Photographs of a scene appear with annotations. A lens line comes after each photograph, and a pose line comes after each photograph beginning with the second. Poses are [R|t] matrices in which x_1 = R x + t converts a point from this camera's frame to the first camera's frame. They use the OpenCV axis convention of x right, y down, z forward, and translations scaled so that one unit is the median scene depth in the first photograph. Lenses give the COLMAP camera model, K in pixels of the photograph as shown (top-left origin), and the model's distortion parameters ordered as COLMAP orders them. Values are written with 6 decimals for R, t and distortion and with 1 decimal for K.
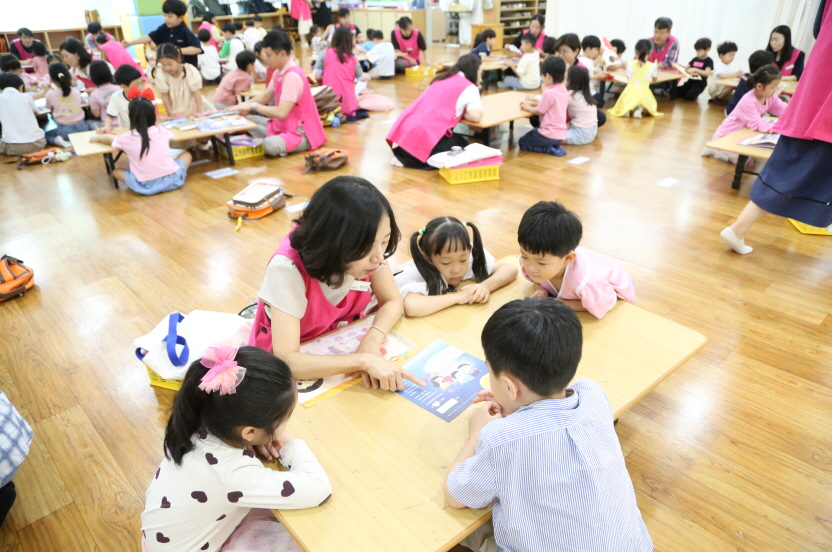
lens RADIAL K [[563.7, 0, 416.0], [0, 563.7, 276.0], [0, 0, 1]] dist [-0.113603, 0.064055]
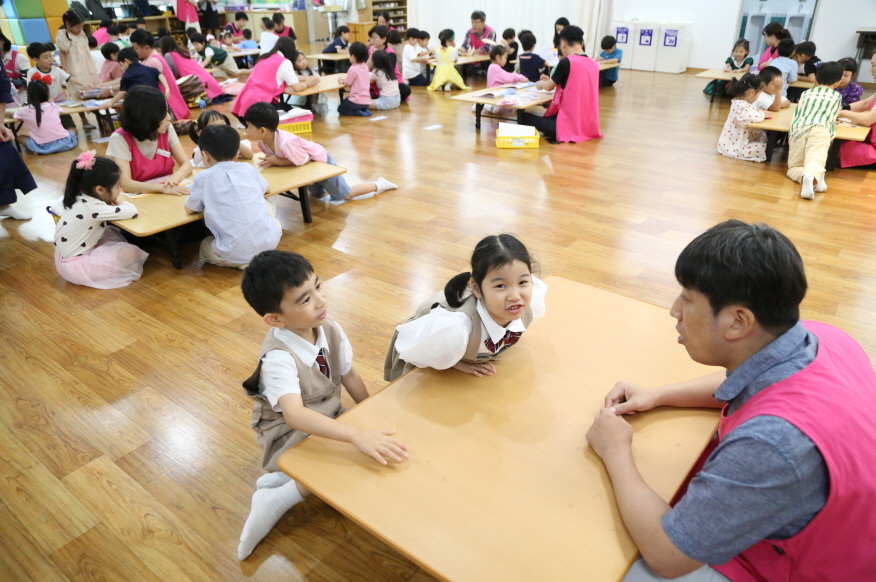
lens RADIAL K [[593.5, 0, 438.0], [0, 593.5, 291.0], [0, 0, 1]] dist [-0.113603, 0.064055]
pose [[0.986453, -0.073360, 0.146729, 0.151943], [0.073098, 0.997299, 0.007186, 0.166031], [-0.146860, 0.003637, 0.989151, -0.341381]]
